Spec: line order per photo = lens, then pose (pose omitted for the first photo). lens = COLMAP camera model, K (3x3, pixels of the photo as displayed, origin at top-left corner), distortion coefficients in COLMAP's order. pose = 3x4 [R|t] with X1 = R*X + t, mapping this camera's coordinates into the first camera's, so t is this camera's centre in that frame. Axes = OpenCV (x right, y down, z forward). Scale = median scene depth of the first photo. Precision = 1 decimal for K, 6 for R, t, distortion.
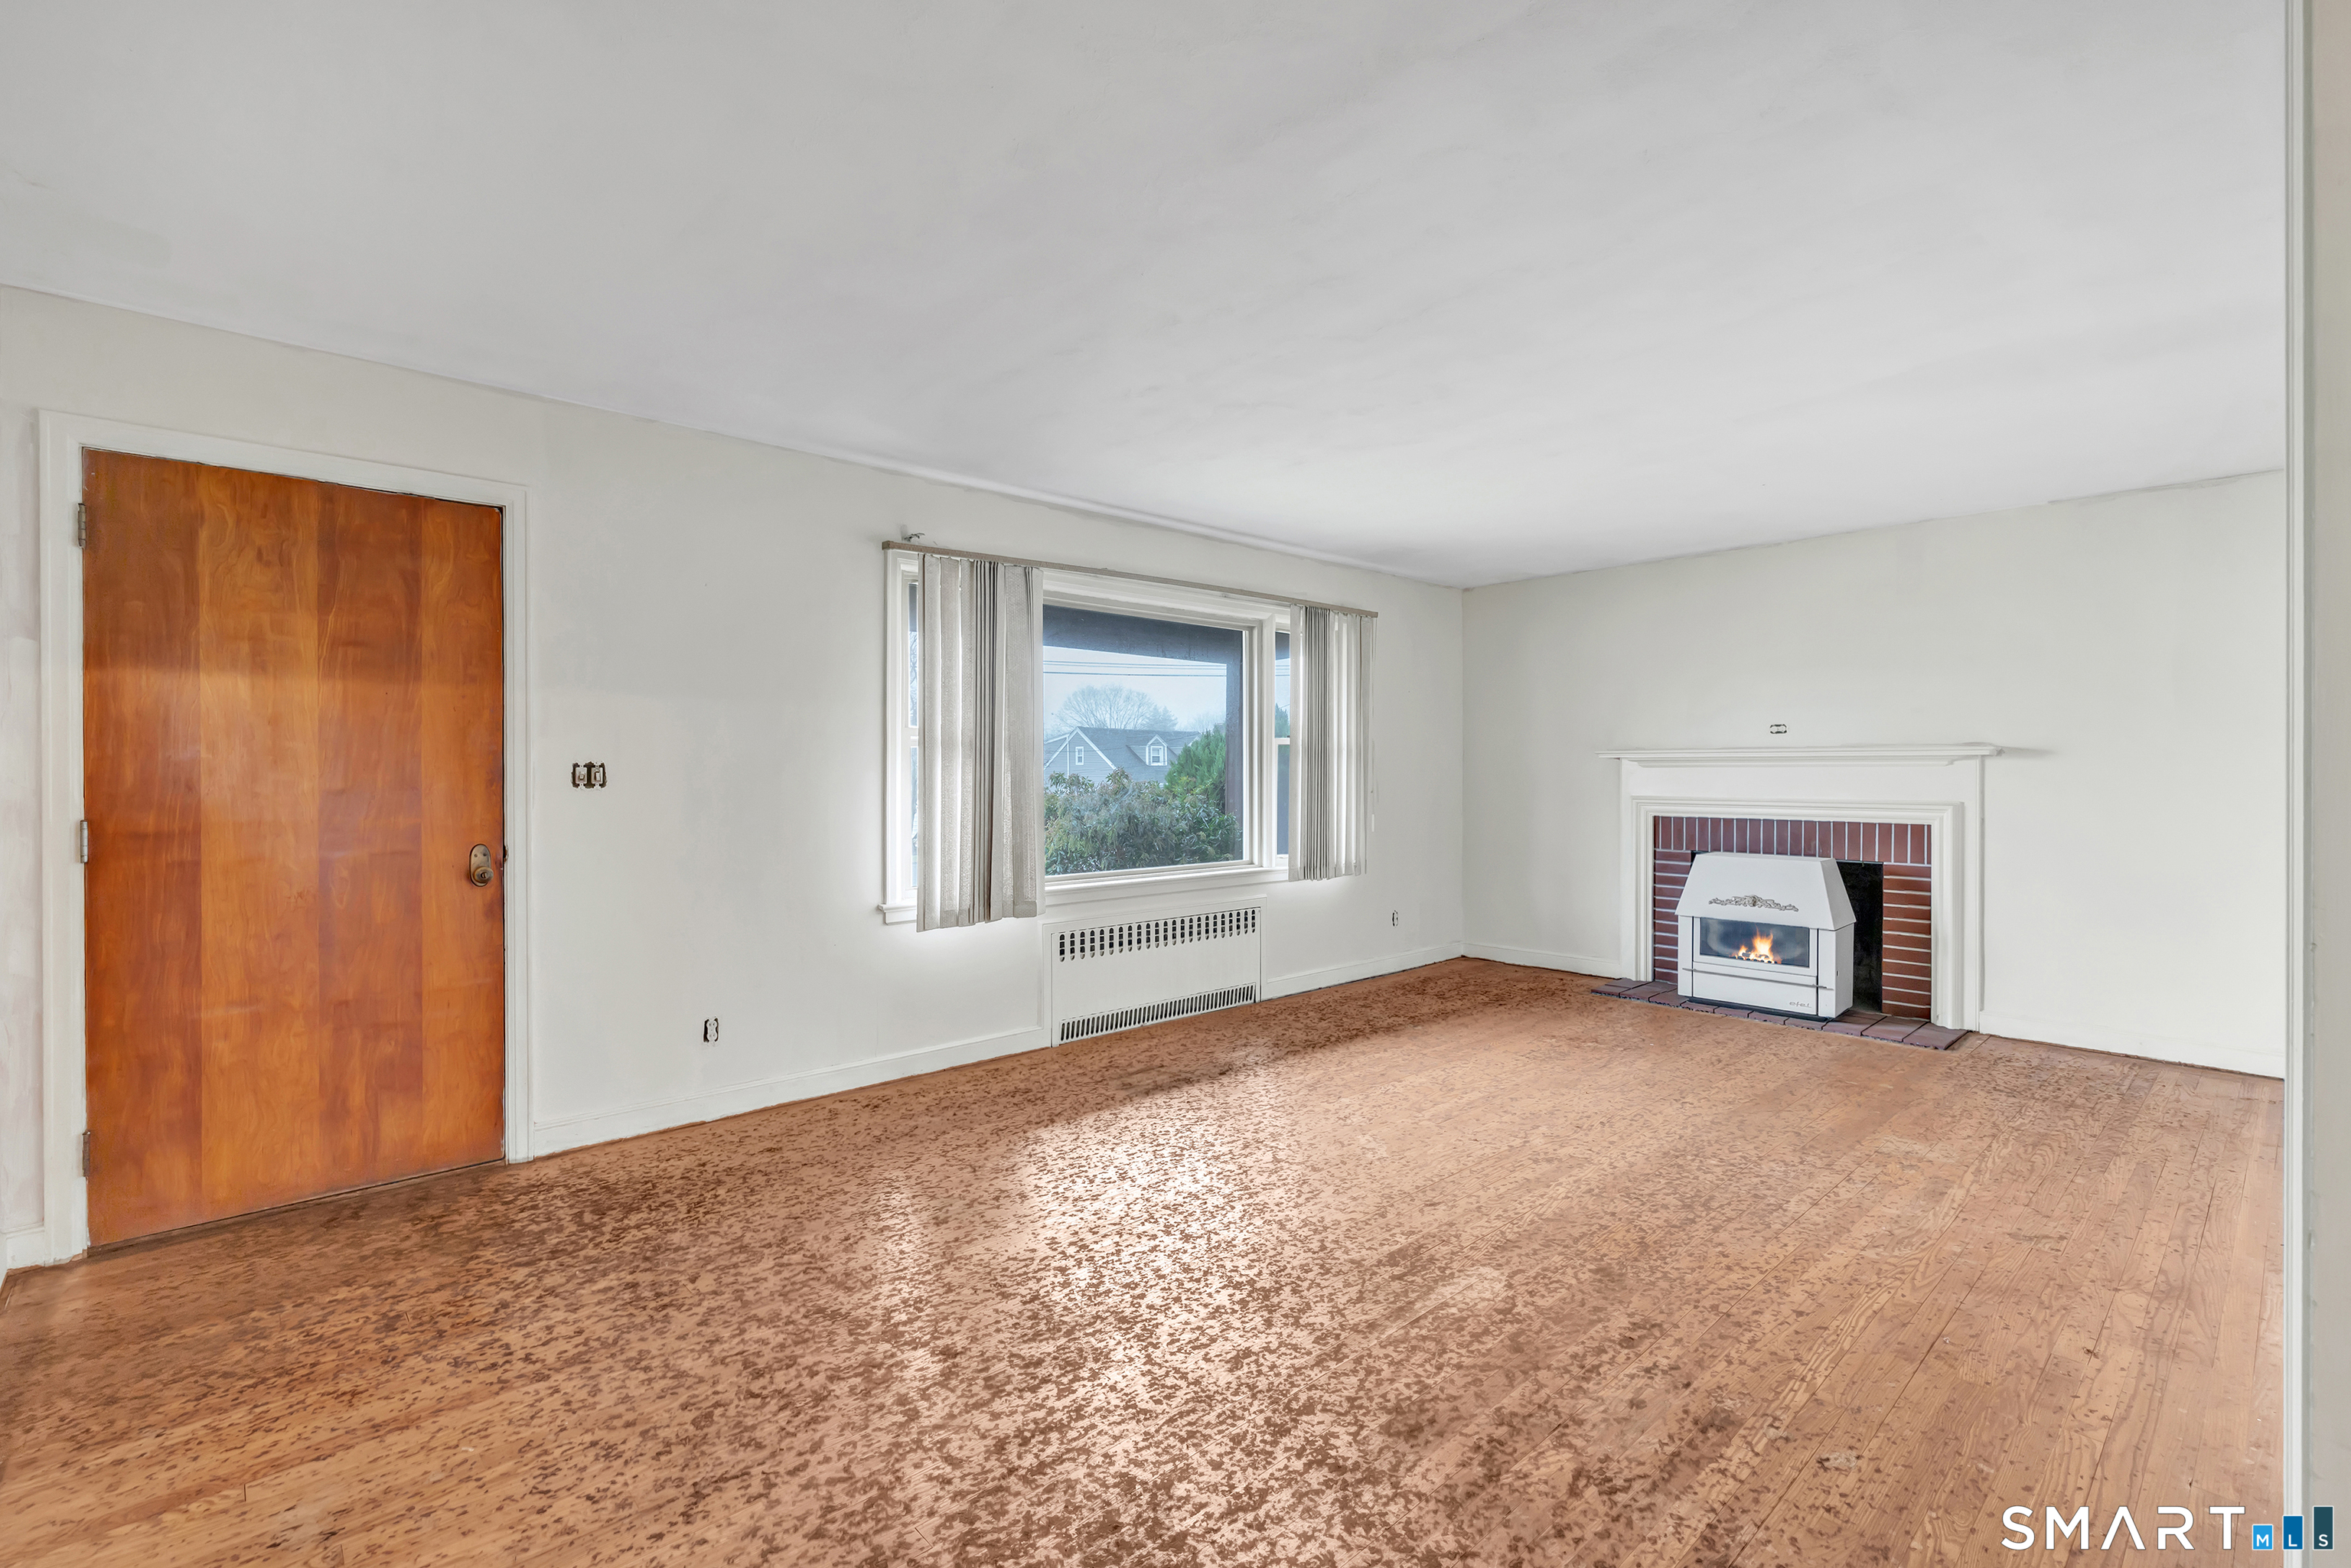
lens RADIAL K [[1022.6, 0, 1173.6], [0, 1022.6, 796.2], [0, 0, 1]] dist [0.000169, 0.000630]
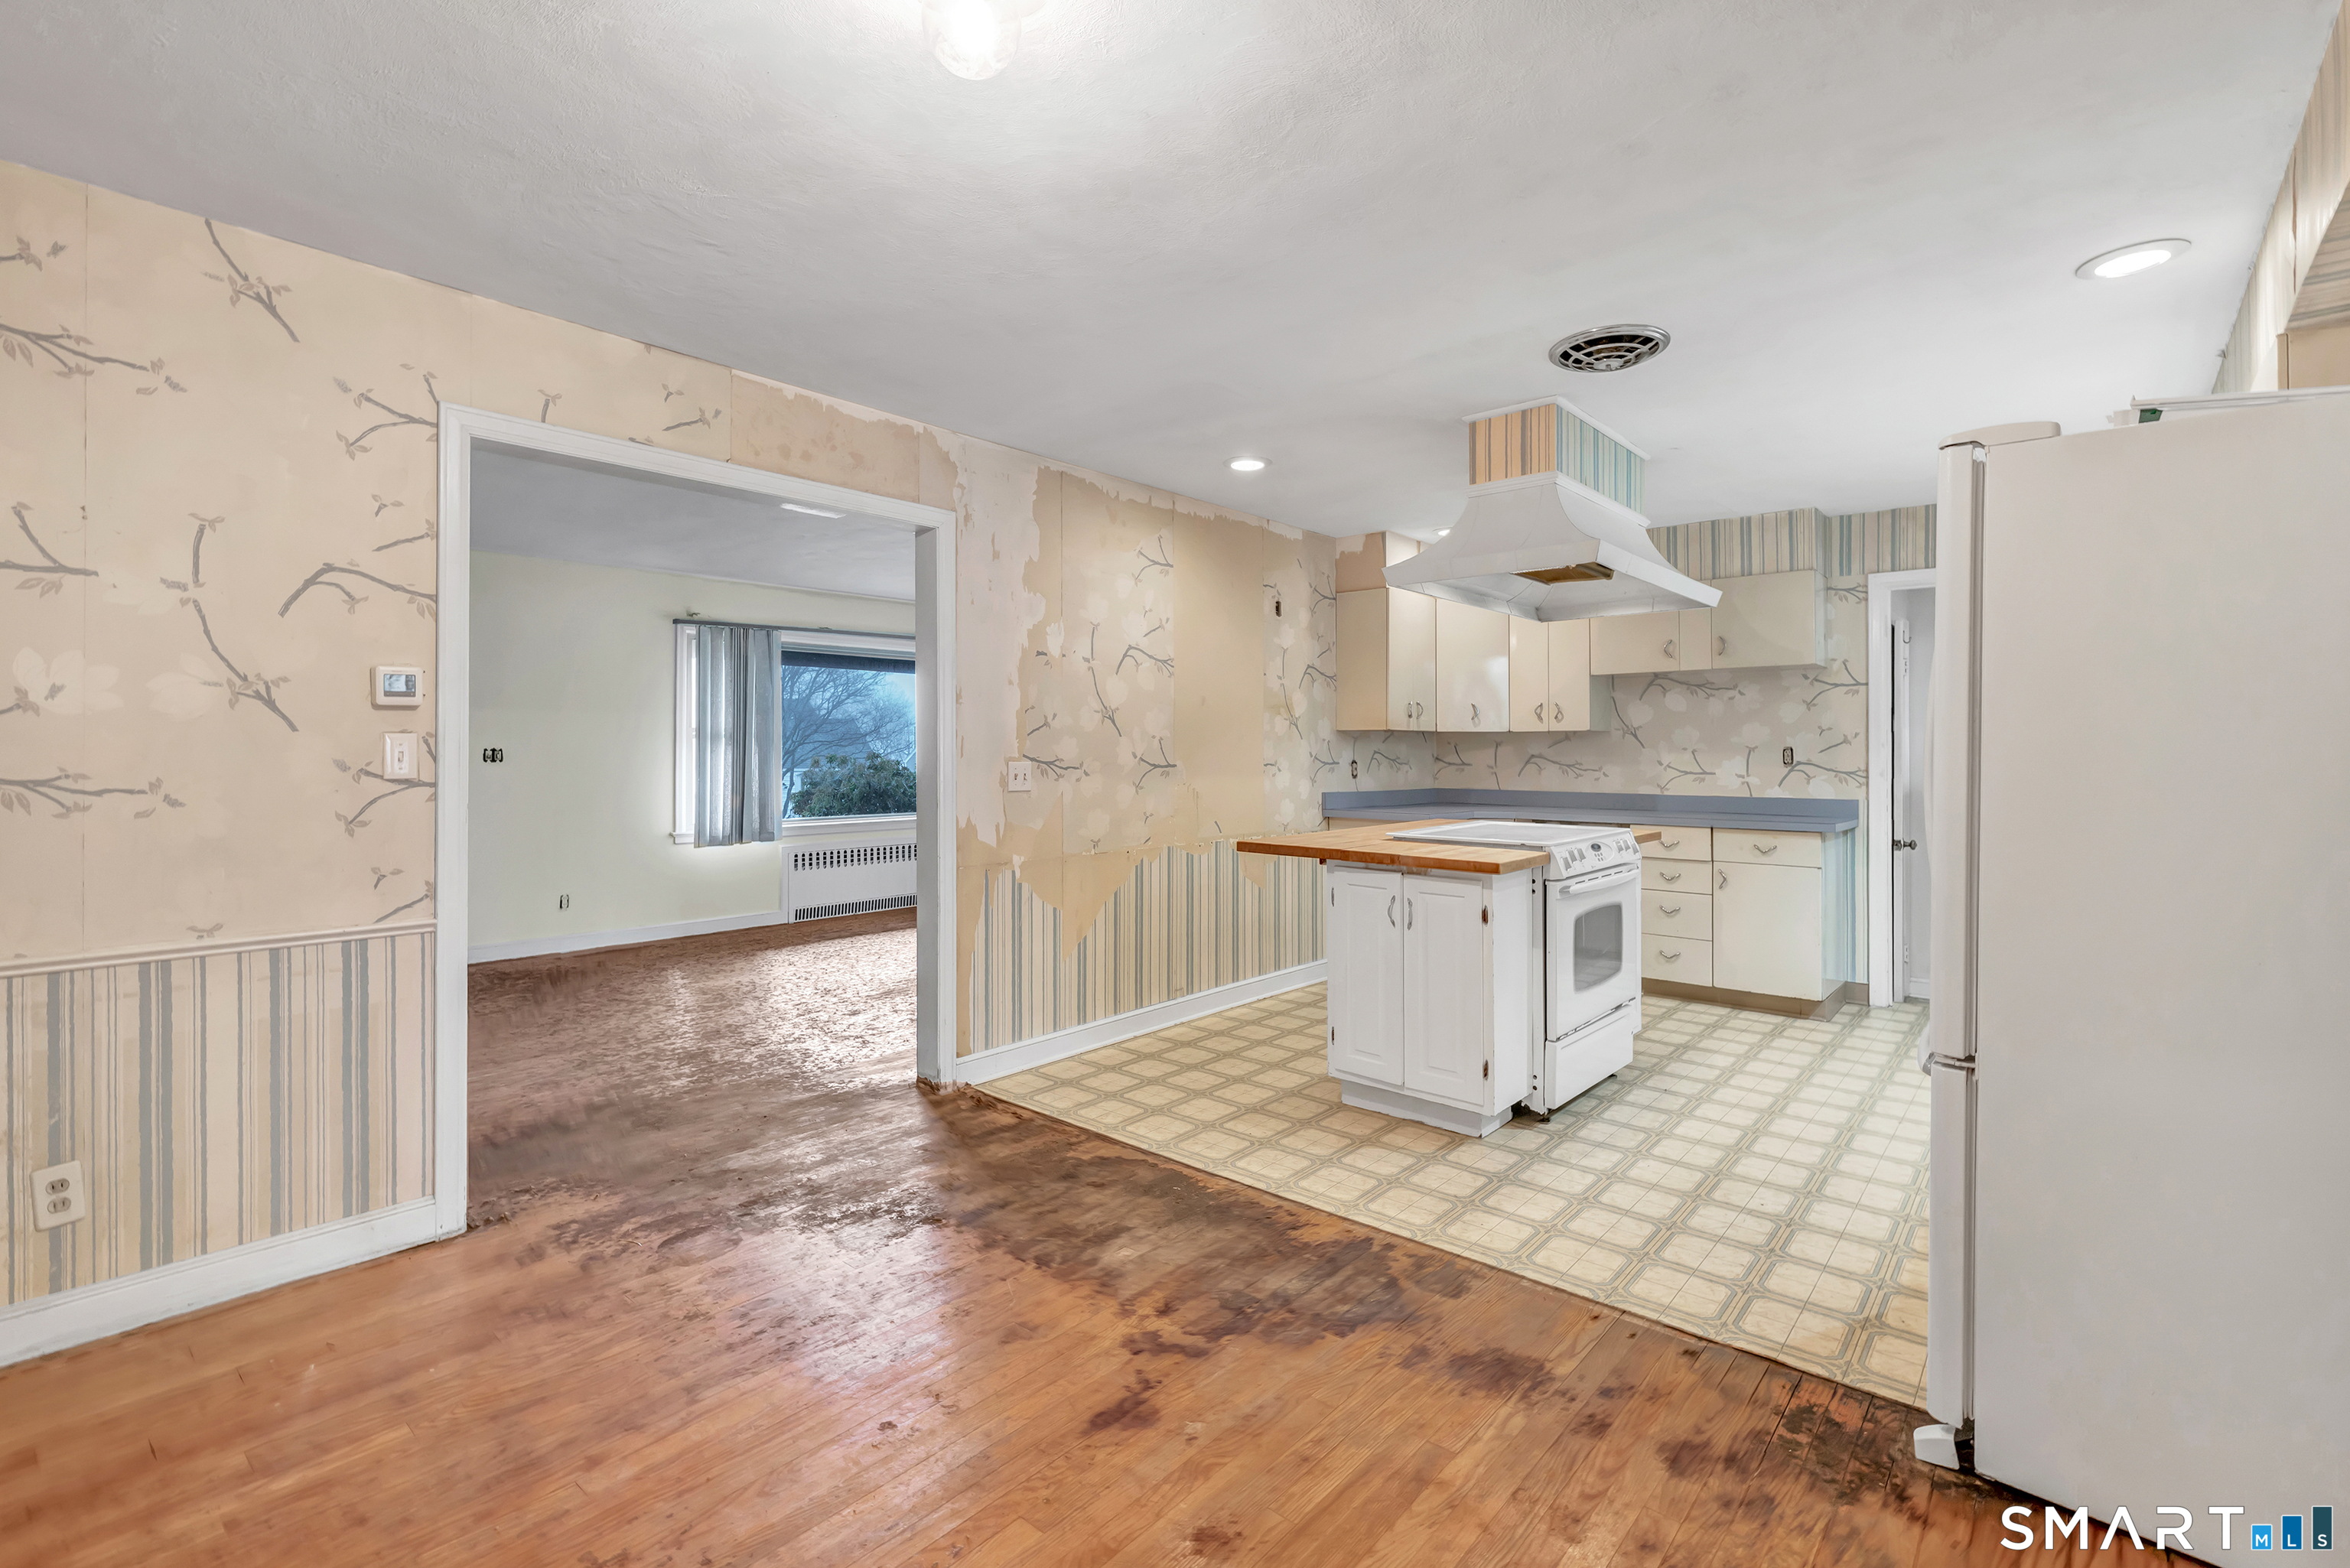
lens RADIAL K [[1087.5, 0, 1235.1], [0, 1087.5, 761.7], [0, 0, 1]] dist [-0.003392, 0.002185]
pose [[0.993394, 0.000010, 0.114755, 0.463523], [0.001577, 0.999904, -0.013736, 0.017405], [-0.114744, 0.013826, 0.993299, -0.954688]]
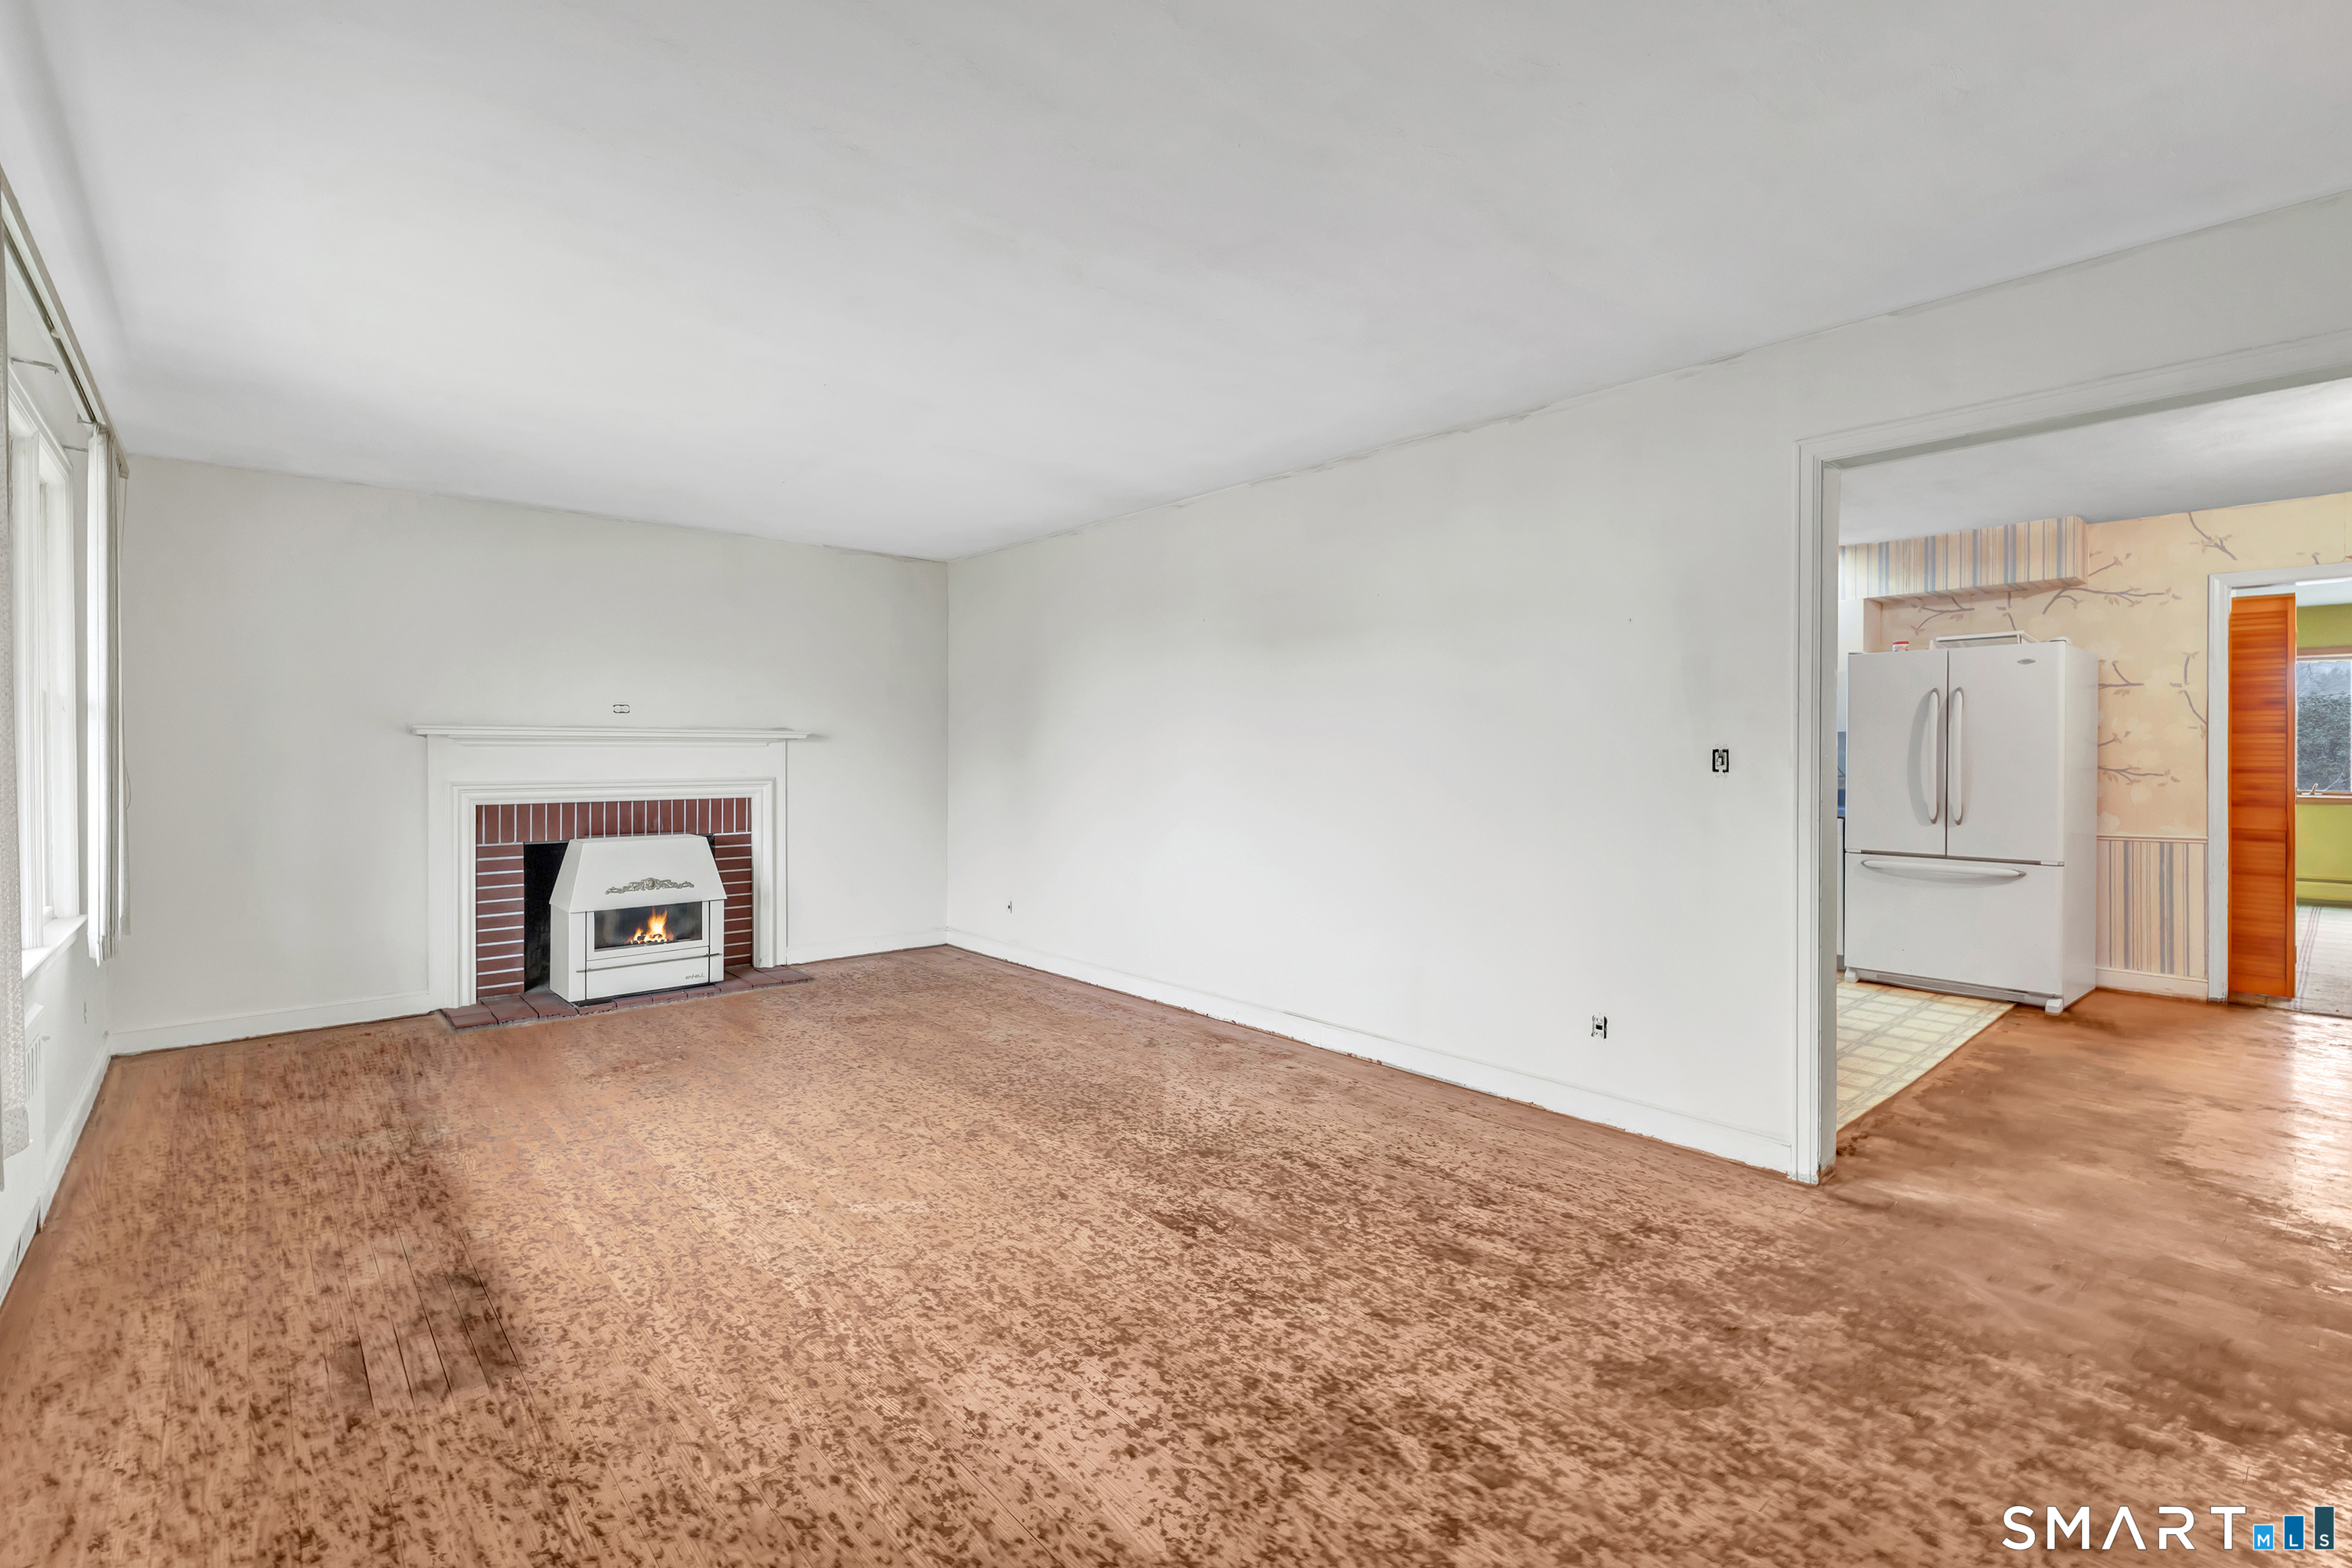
lens RADIAL K [[1023.1, 0, 1155.6], [0, 1023.1, 758.9], [0, 0, 1]] dist [0.000169, 0.000630]
pose [[0.050199, -0.005334, 0.998725, -0.567619], [0.021578, 0.999758, 0.004254, -0.015957], [-0.998506, 0.021337, 0.050302, 0.677273]]
